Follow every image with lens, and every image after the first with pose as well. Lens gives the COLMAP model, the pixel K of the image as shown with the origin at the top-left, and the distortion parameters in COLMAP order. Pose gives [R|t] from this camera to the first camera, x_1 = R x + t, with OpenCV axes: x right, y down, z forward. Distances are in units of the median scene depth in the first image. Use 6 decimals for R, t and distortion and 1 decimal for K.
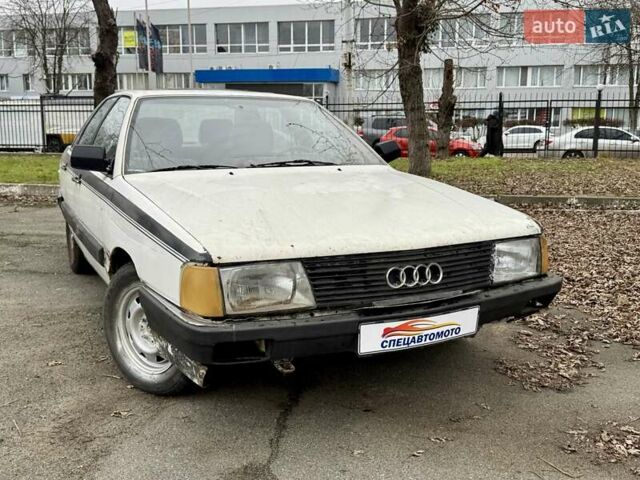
lens RADIAL K [[652.8, 0, 320.8], [0, 652.8, 250.0], [0, 0, 1]] dist [0.175366, -0.363109]
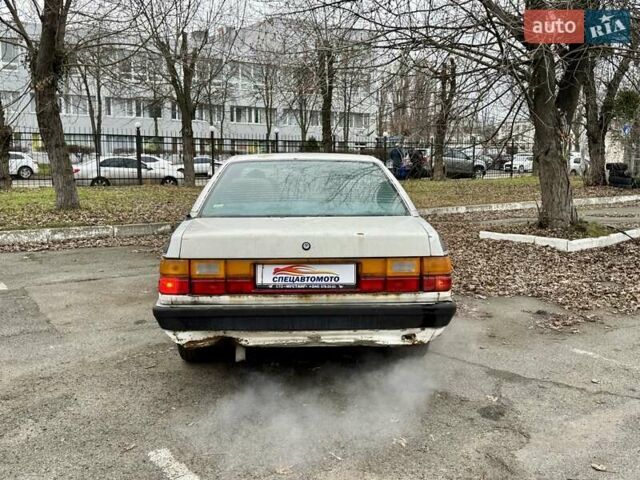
lens RADIAL K [[636.0, 0, 322.5], [0, 636.0, 250.6], [0, 0, 1]] dist [0.162945, -0.336667]
pose [[0.671487, -0.105620, 0.733451, -0.103362], [0.125821, 0.991669, 0.027614, -0.007557], [-0.730257, 0.073741, 0.679182, 0.004077]]
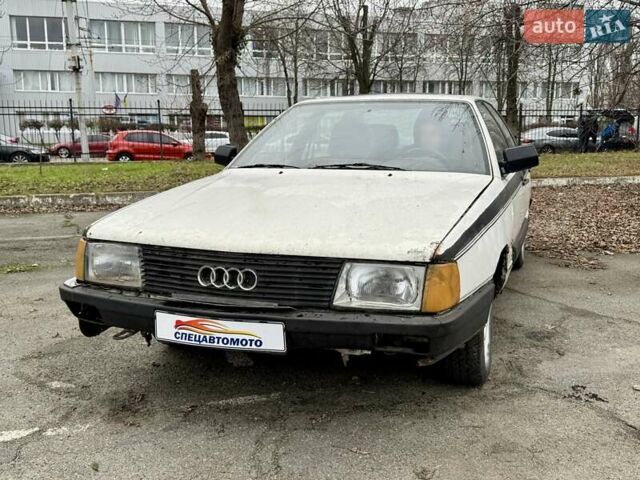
lens RADIAL K [[652.8, 0, 320.8], [0, 652.8, 250.0], [0, 0, 1]] dist [0.175366, -0.363109]
pose [[0.861456, -0.093460, 0.499158, -0.097096], [0.097189, 0.995092, 0.018584, 0.003494], [-0.498445, 0.032503, 0.866312, -0.018118]]
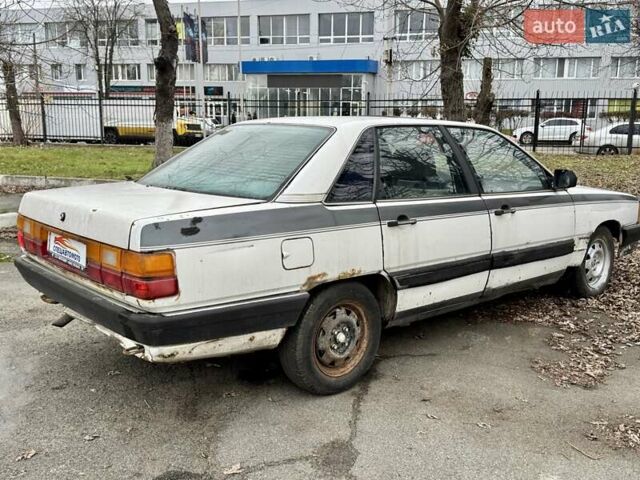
lens RADIAL K [[636.0, 0, 322.5], [0, 636.0, 250.6], [0, 0, 1]] dist [0.162945, -0.336667]
pose [[0.998625, 0.016223, -0.049850, -0.004547], [-0.014945, 0.999553, 0.025900, -0.004441], [0.050248, -0.025119, 0.998421, -0.013753]]
